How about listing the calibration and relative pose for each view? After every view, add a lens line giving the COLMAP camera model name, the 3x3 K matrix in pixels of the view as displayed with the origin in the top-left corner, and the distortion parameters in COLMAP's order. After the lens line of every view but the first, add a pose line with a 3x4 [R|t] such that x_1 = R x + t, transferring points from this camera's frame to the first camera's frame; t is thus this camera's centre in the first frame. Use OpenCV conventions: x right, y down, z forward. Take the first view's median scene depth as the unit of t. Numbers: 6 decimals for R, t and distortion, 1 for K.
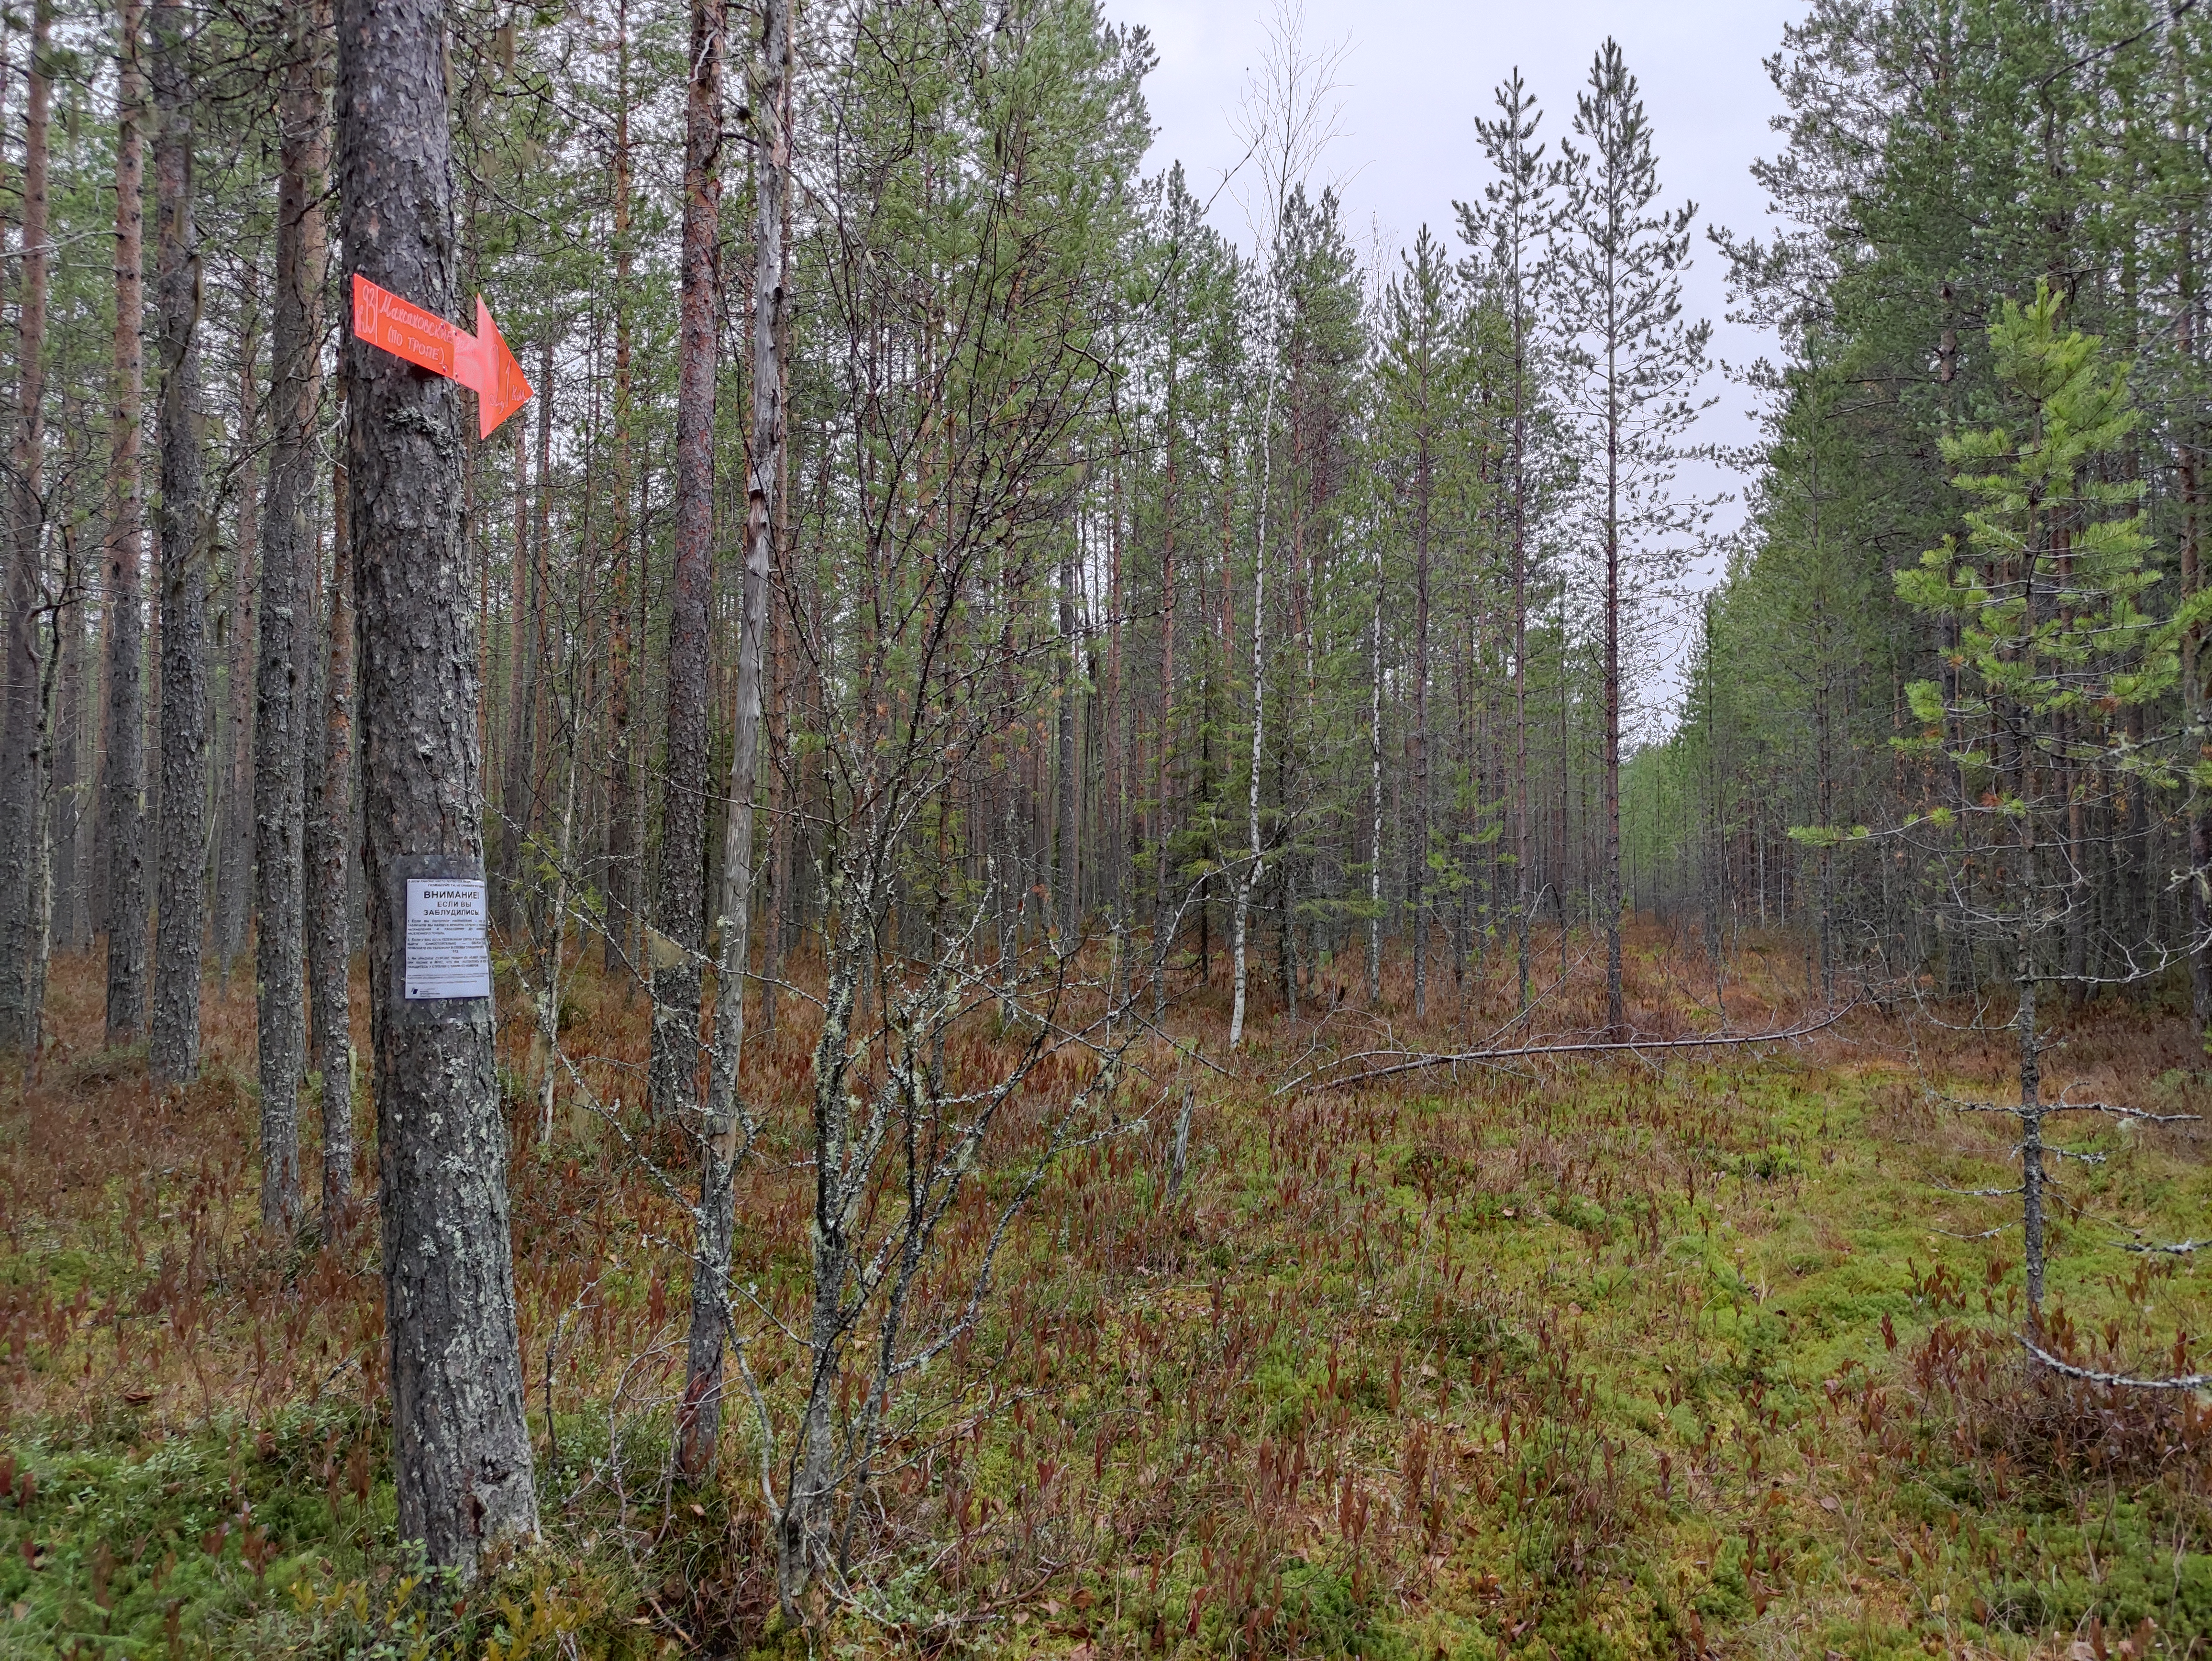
lens RADIAL K [[1615.2, 0, 1126.1], [0, 1615.2, 816.6], [0, 0, 1]] dist [0.069377, -0.071843]
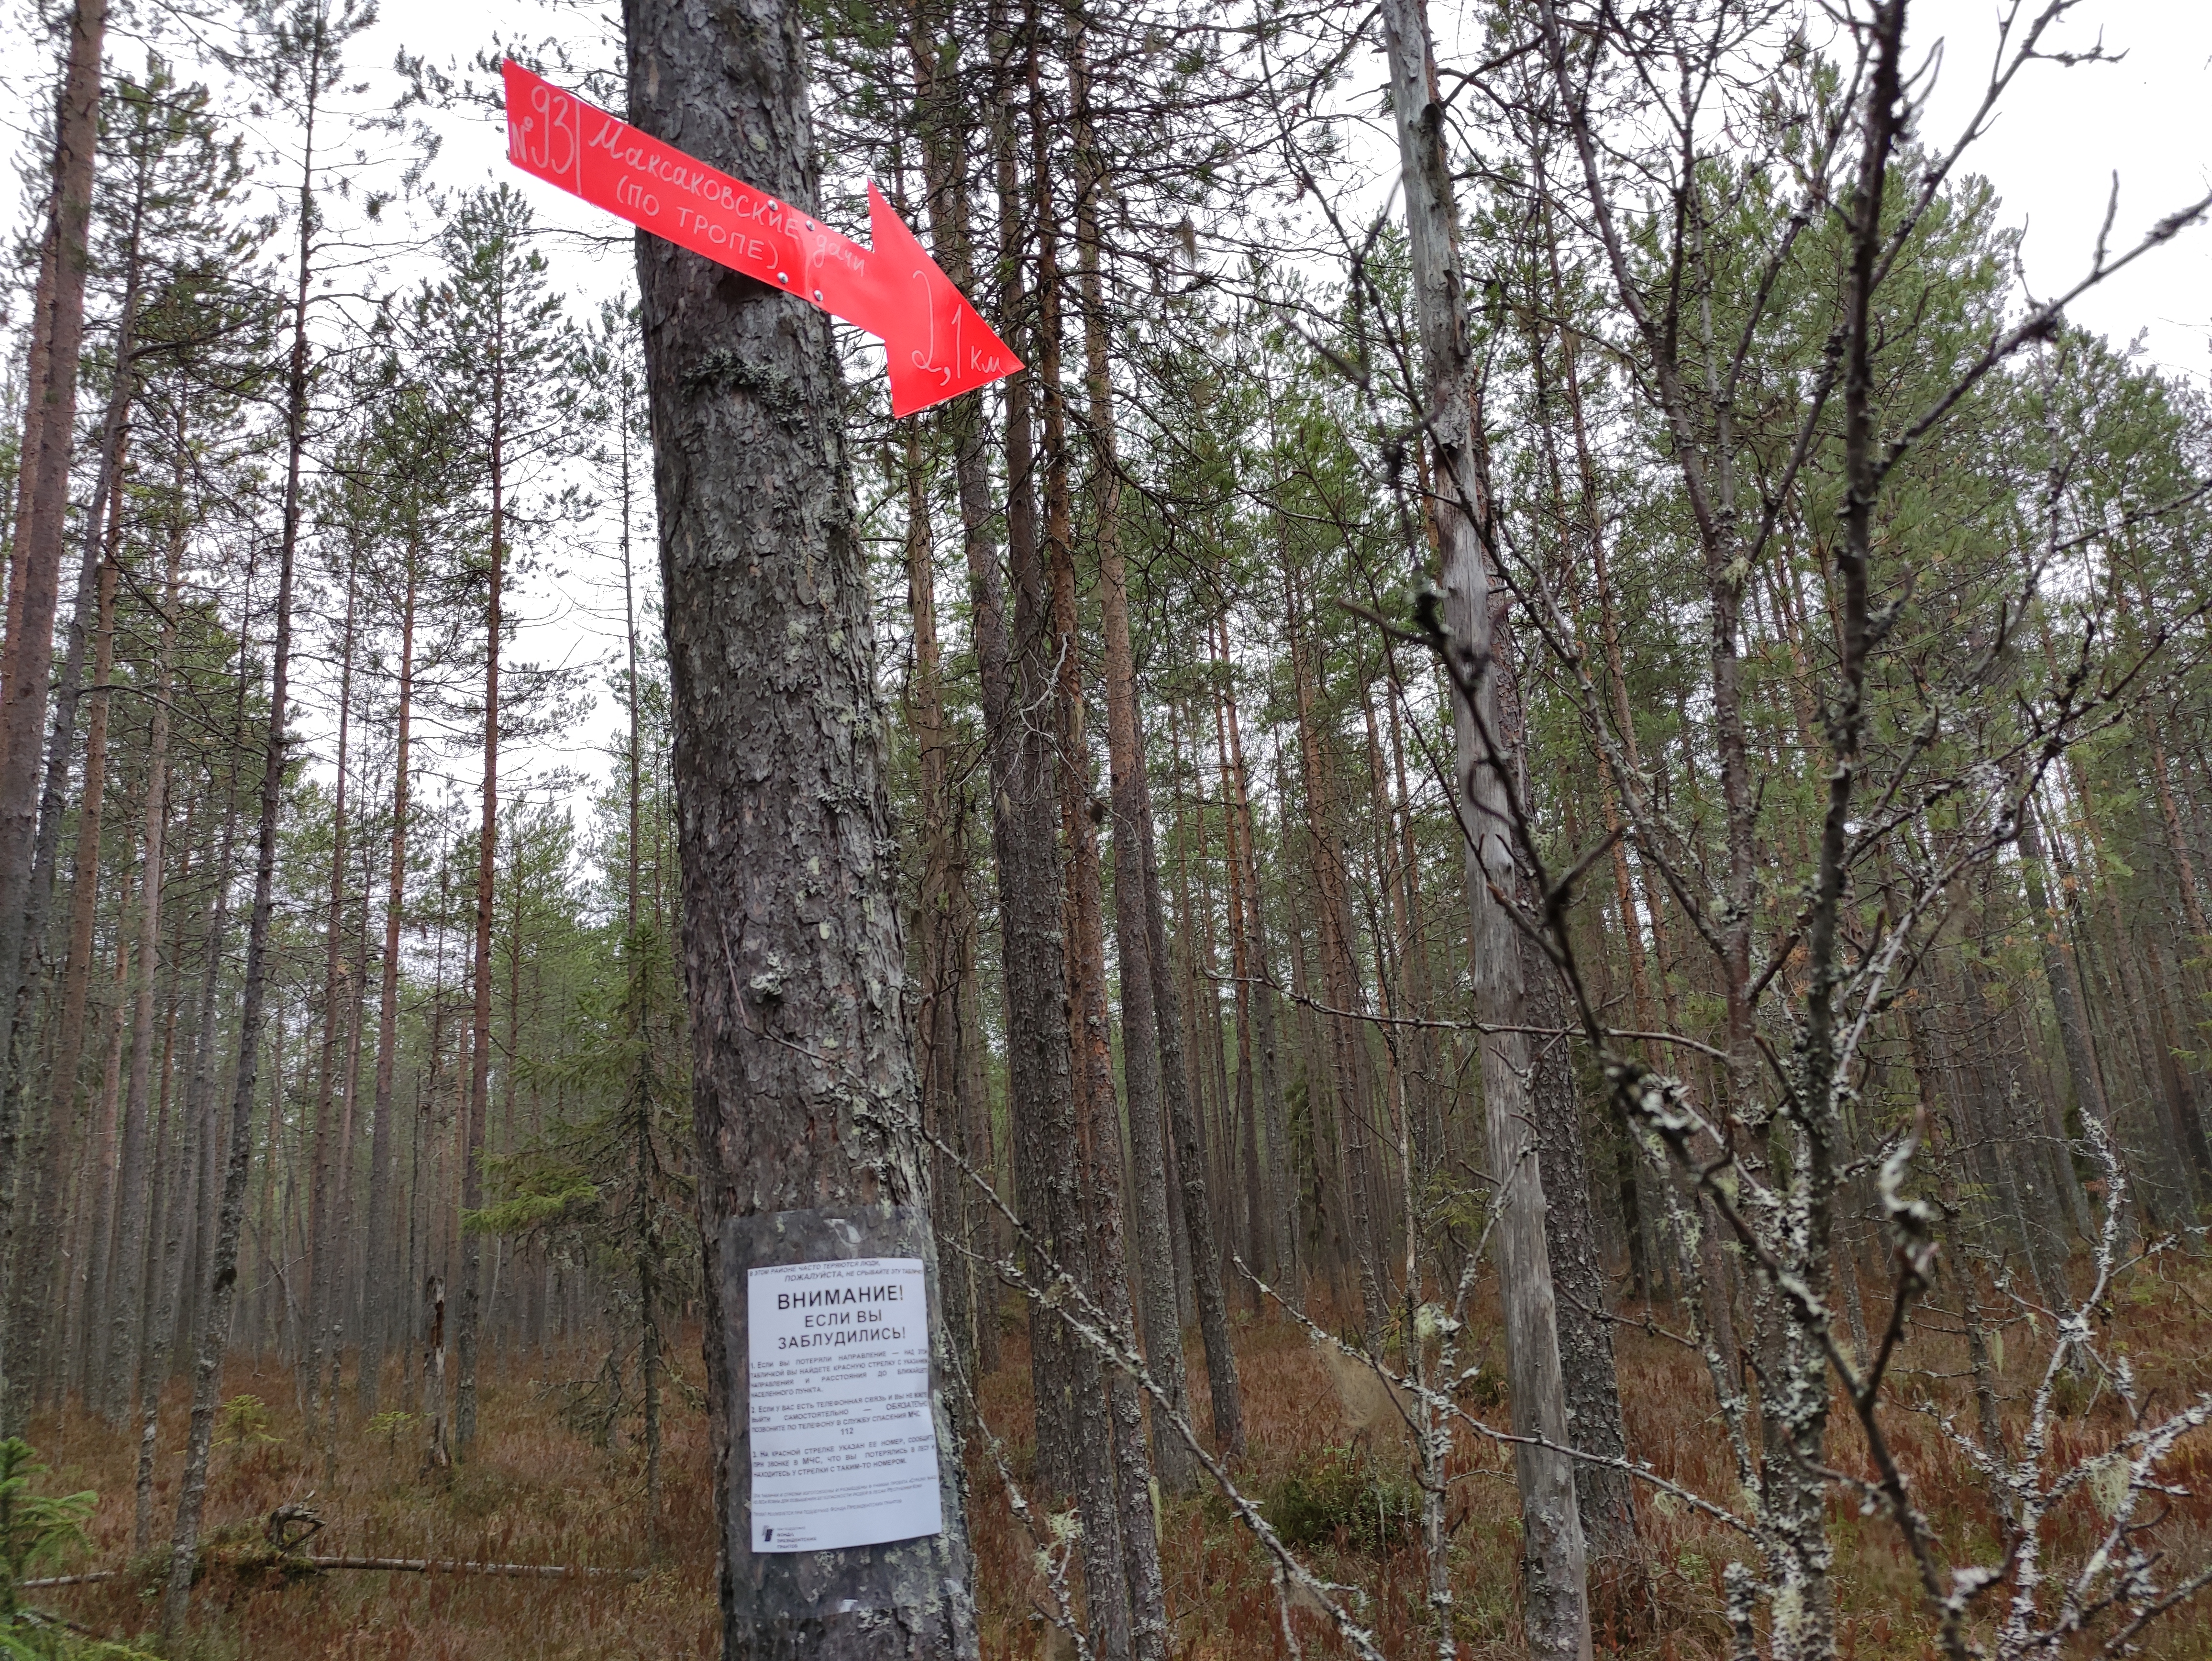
lens RADIAL K [[1615.2, 0, 1126.1], [0, 1615.2, 816.6], [0, 0, 1]] dist [0.069377, -0.071843]
pose [[0.845593, -0.207599, -0.491808, -0.097055], [0.105435, 0.968086, -0.227363, 0.029819], [0.523313, 0.140403, 0.840494, 0.639917]]
